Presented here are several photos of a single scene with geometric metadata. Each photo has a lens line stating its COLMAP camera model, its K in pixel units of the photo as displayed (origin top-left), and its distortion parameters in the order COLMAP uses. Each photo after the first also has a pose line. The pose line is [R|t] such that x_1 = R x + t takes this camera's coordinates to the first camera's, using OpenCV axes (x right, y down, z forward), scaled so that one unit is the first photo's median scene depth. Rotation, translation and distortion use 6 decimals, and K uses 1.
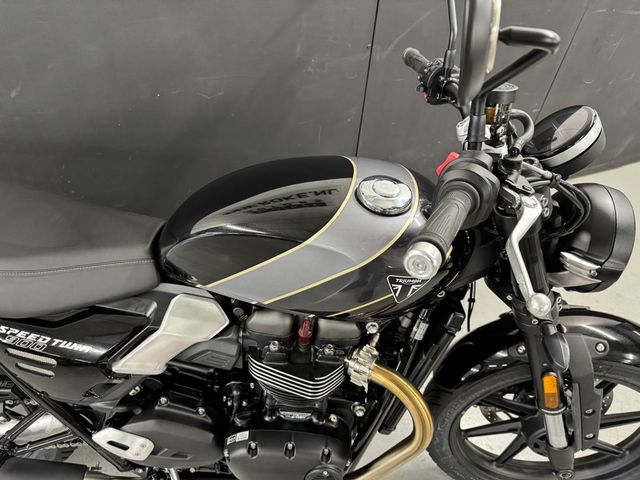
lens RADIAL K [[447.8, 0, 320.0], [0, 447.8, 240.0], [0, 0, 1]] dist [-0.000598, -0.003022]
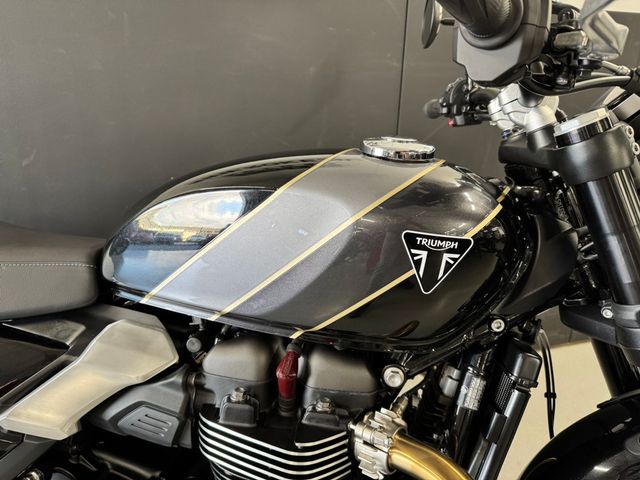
lens RADIAL K [[460.0, 0, 320.0], [0, 460.0, 240.0], [0, 0, 1]] dist [-0.038235, -0.001201]
pose [[0.994626, -0.006645, -0.103318, 0.081850], [-0.038121, 0.904324, -0.425140, 0.303852], [0.096258, 0.426794, 0.899211, 0.324187]]
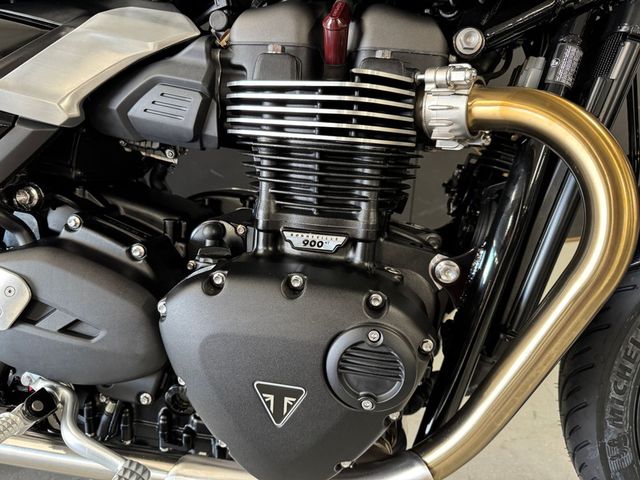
lens RADIAL K [[460.0, 0, 320.0], [0, 460.0, 240.0], [0, 0, 1]] dist [-0.038235, -0.001201]
pose [[0.990469, 0.006388, -0.137584, 0.021633], [-0.053460, 0.938437, -0.341289, 0.605249], [0.126934, 0.345392, 0.929835, 0.586825]]
